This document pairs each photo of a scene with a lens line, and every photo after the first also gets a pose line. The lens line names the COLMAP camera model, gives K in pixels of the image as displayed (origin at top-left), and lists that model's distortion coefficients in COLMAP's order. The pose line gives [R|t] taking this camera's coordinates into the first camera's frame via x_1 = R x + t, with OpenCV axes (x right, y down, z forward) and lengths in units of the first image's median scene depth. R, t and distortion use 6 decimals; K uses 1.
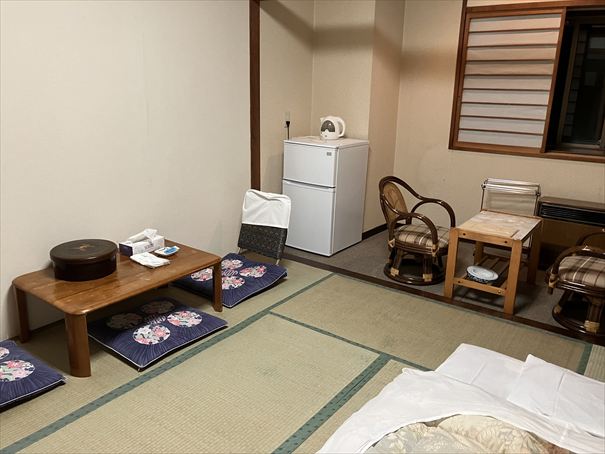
lens RADIAL K [[491.9, 0, 302.8], [0, 491.9, 223.4], [0, 0, 1]] dist [0.007769, -0.001532]
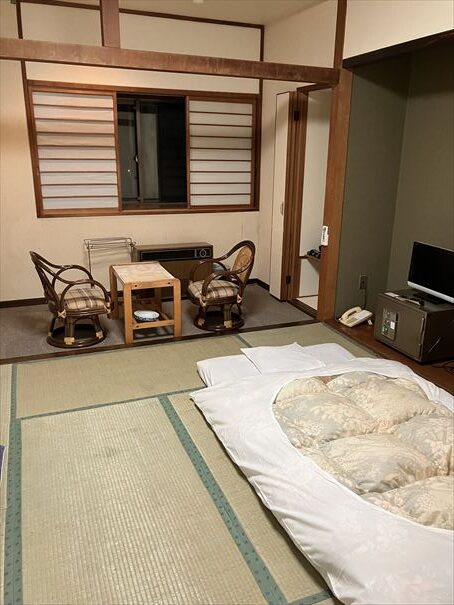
lens RADIAL K [[491.9, 0, 228.0], [0, 491.9, 304.9], [0, 0, 1]] dist [0.007769, -0.001532]
pose [[0.522890, -0.266513, 0.809665, -0.495081], [0.227052, 0.959095, 0.169068, -0.078874], [-0.821604, 0.095432, 0.562014, 0.144710]]
